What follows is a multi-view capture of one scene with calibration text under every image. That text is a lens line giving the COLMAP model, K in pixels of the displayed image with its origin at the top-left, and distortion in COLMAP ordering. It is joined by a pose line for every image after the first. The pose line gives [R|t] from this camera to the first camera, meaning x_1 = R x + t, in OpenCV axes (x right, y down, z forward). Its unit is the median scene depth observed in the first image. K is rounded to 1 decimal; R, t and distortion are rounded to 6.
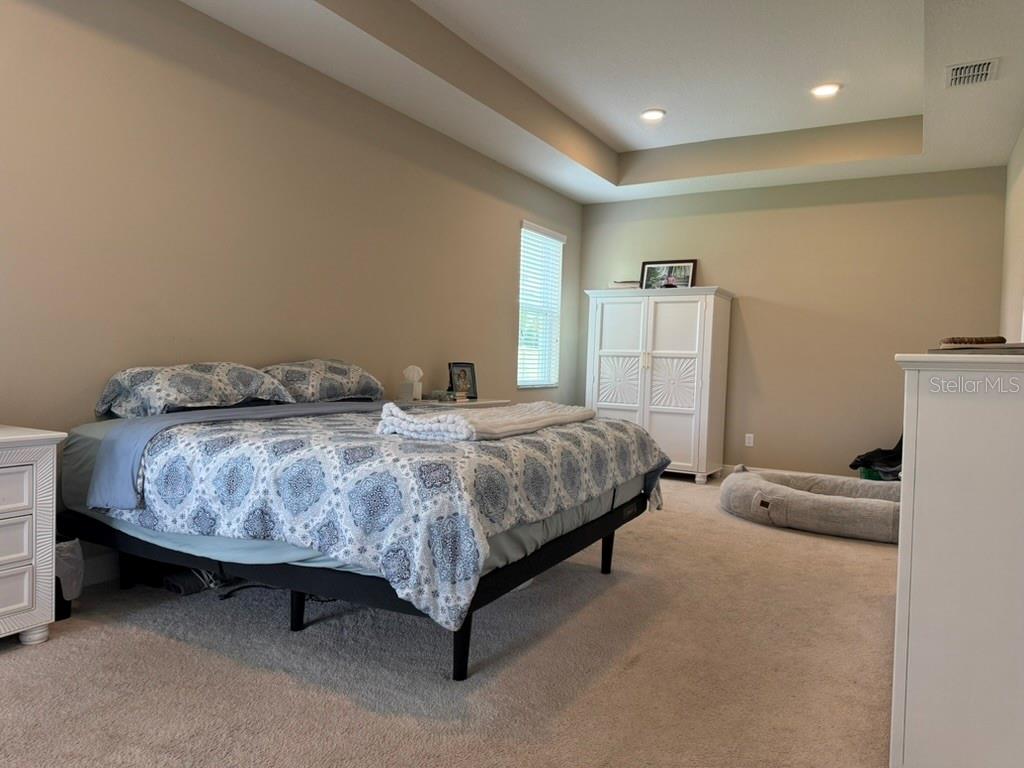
lens RADIAL K [[728.9, 0, 519.6], [0, 728.9, 384.2], [0, 0, 1]] dist [0.058947, -0.065485]
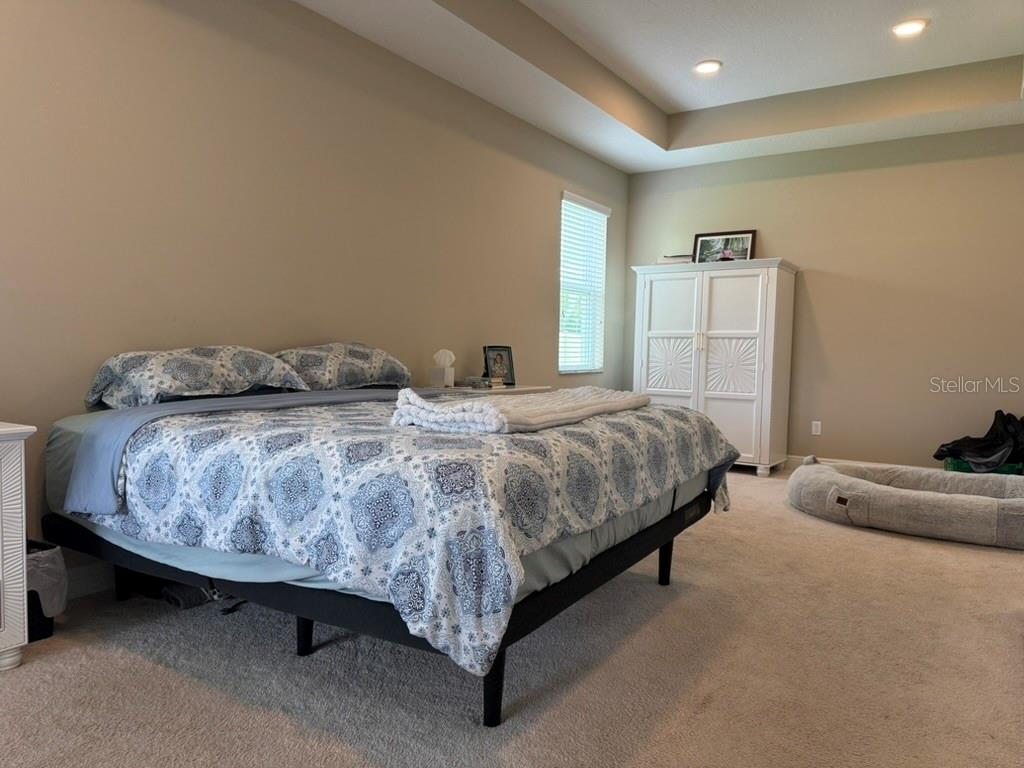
lens RADIAL K [[728.9, 0, 509.4], [0, 728.9, 382.4], [0, 0, 1]] dist [0.058947, -0.065485]
pose [[0.997339, -0.010583, -0.072136, 0.001034], [0.011564, 0.999846, 0.013204, 0.007713], [0.071986, -0.014003, 0.997307, 0.149150]]
